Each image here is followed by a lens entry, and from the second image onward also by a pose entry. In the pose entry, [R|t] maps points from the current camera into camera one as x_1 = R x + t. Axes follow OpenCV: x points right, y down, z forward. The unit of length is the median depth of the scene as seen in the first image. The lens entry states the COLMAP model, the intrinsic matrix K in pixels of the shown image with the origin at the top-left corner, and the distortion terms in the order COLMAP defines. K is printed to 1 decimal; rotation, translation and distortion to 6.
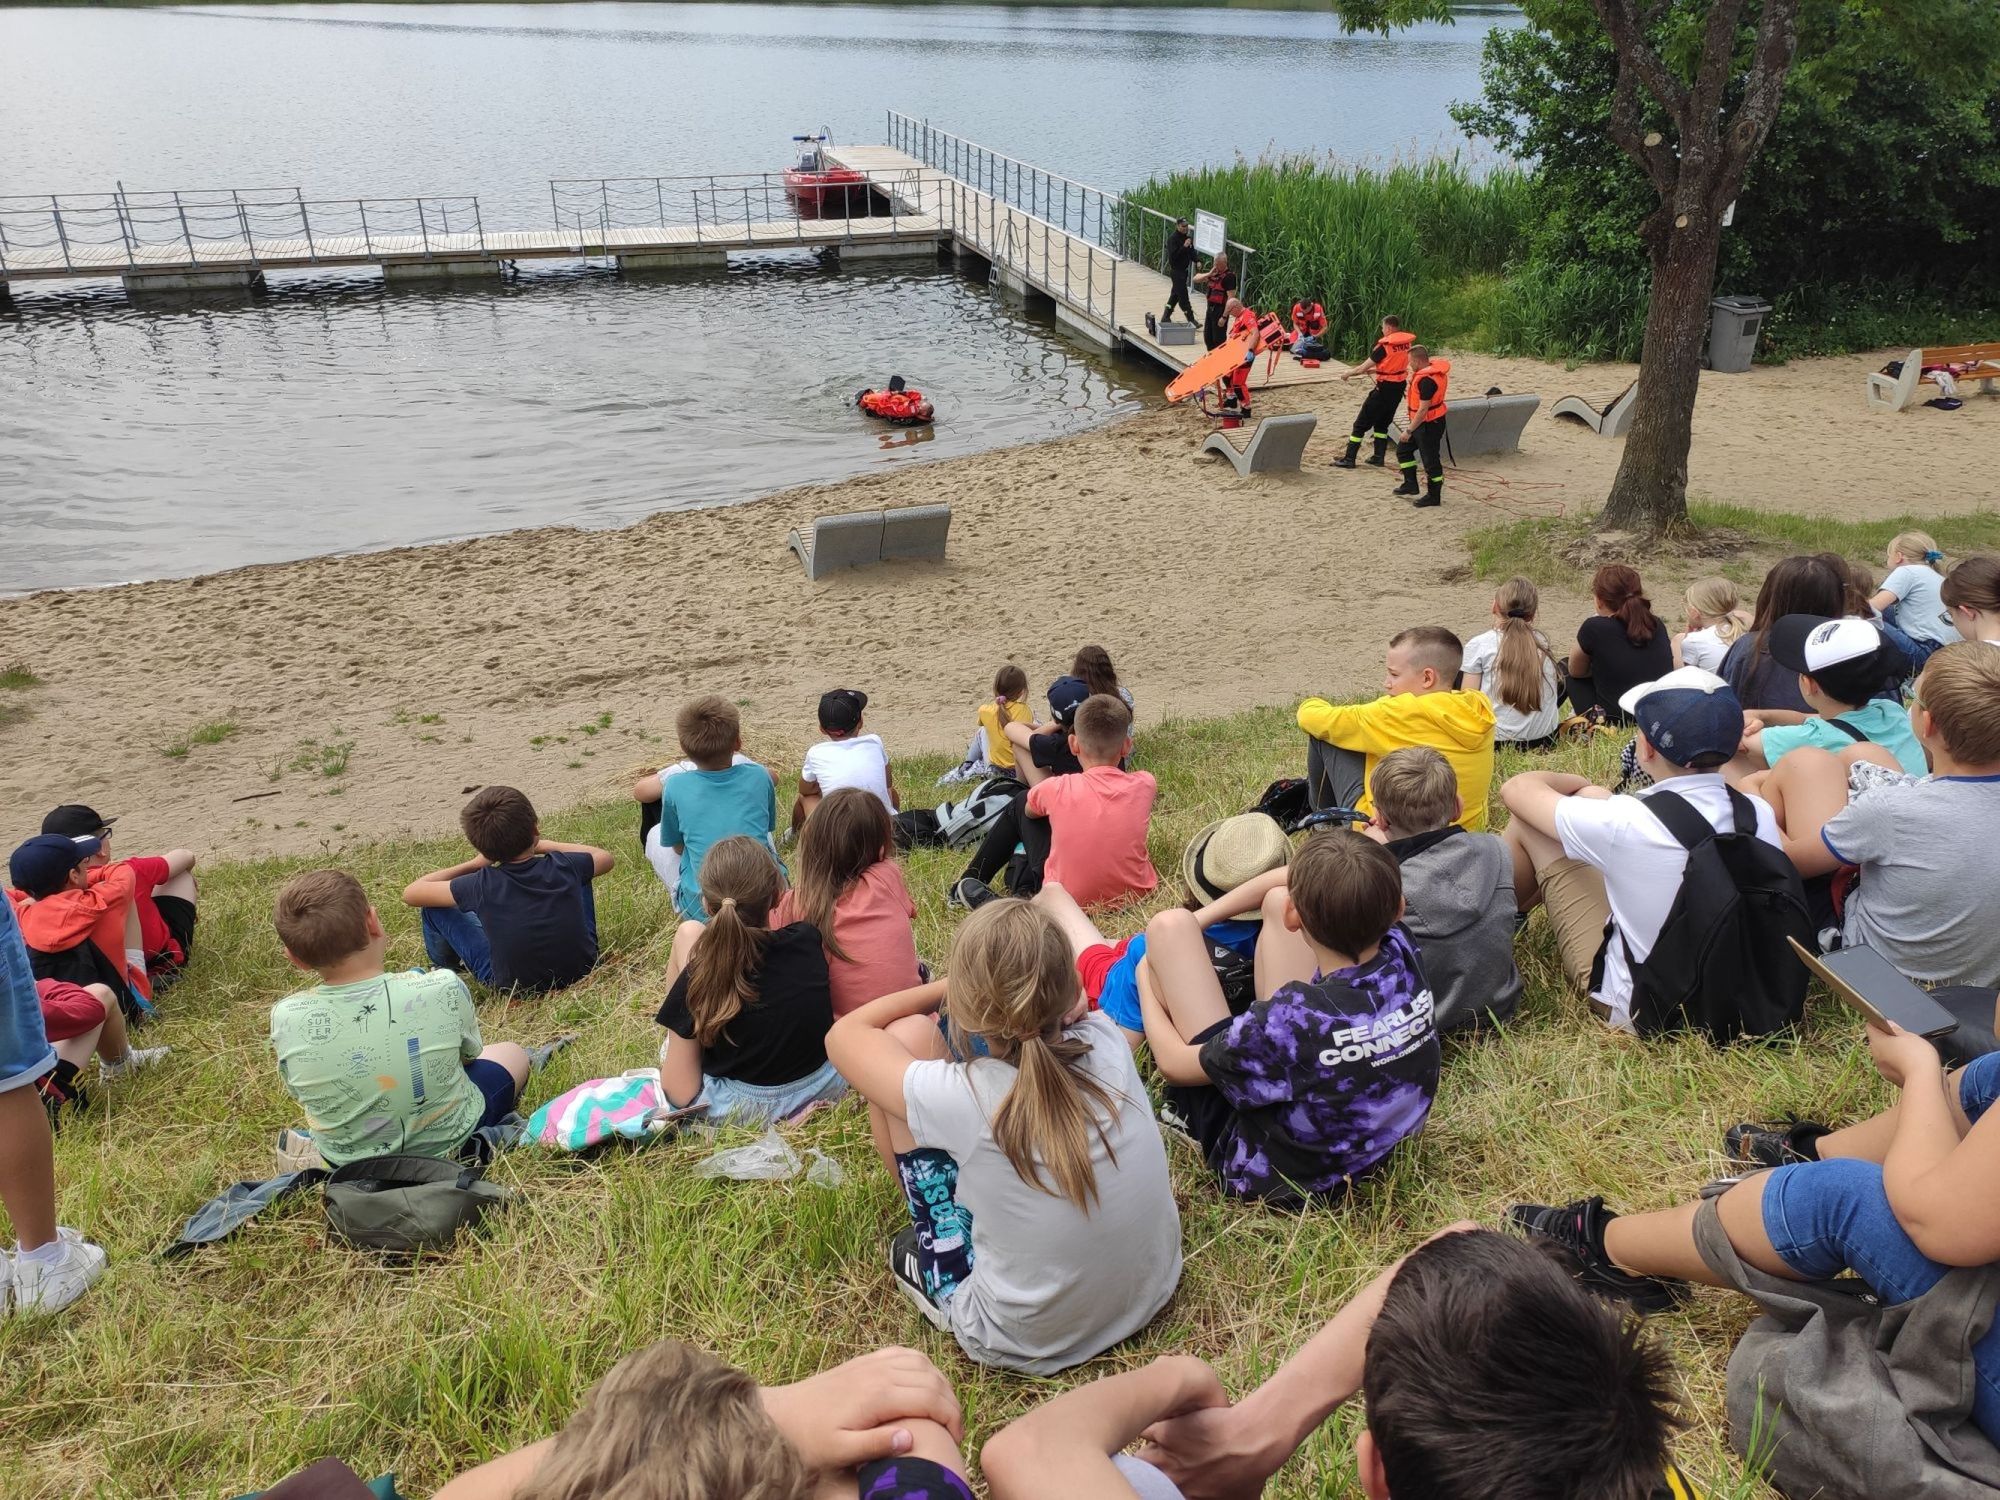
lens RADIAL K [[1448.1, 0, 1000.0], [0, 1448.1, 750.0], [0, 0, 1]] dist [0.004035, -0.009692]
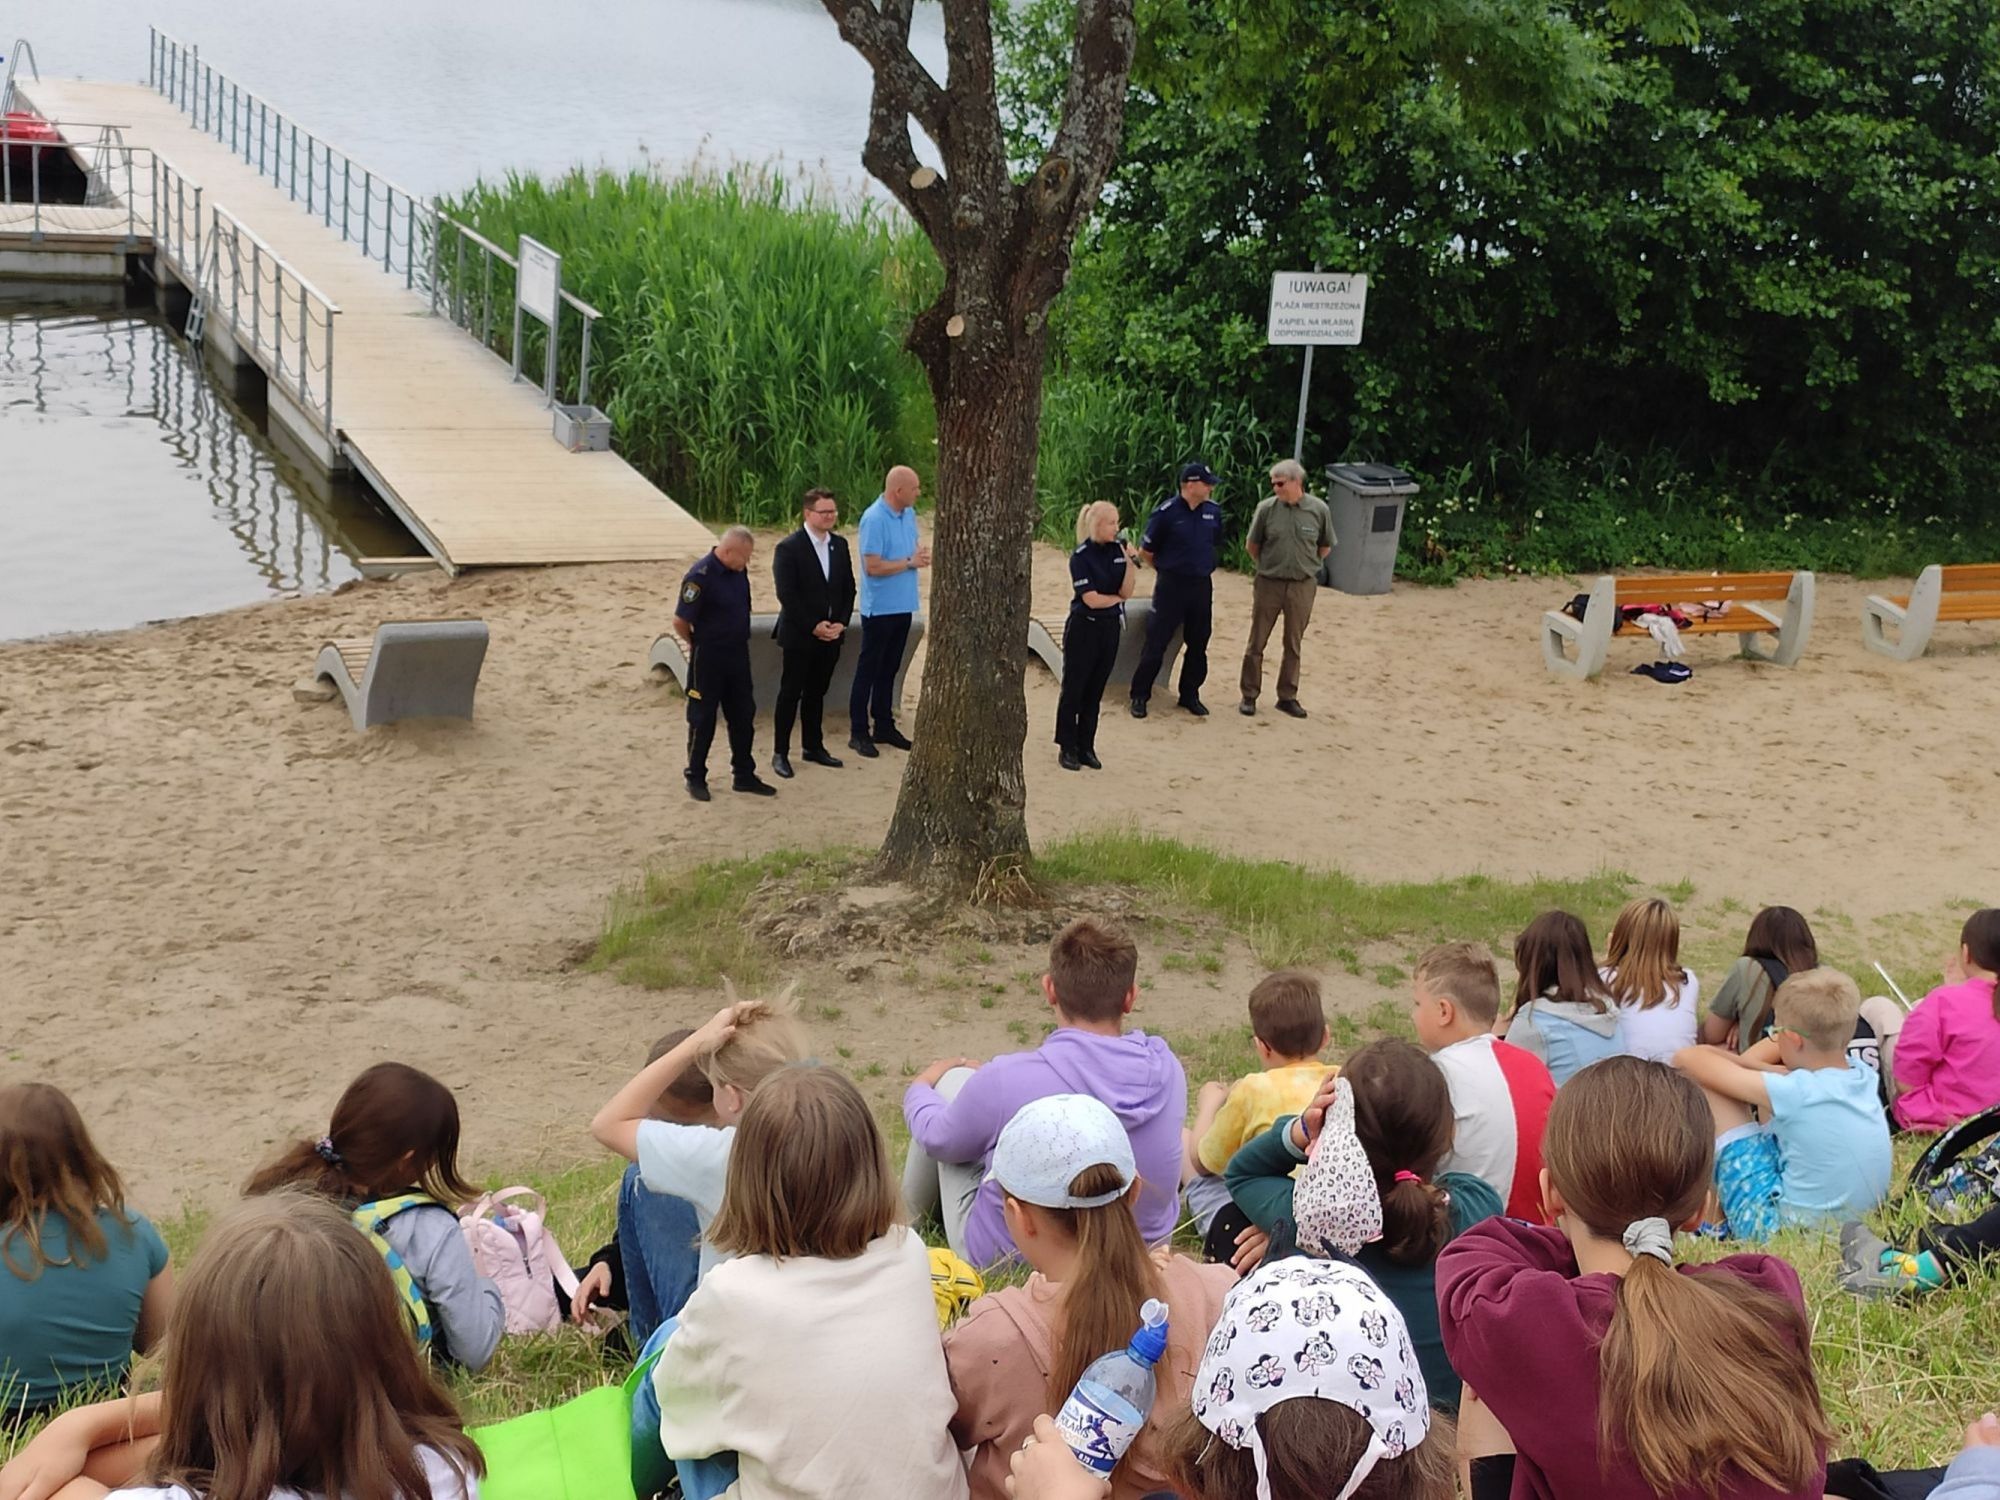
lens RADIAL K [[2592.2, 0, 1000.0], [0, 2592.2, 750.0], [0, 0, 1]] dist [0.020221, -0.017642]
pose [[0.984421, 0.053464, 0.167501, 0.209548], [-0.025618, 0.986097, -0.164186, -0.031754], [-0.173951, 0.157337, 0.972104, 0.051673]]
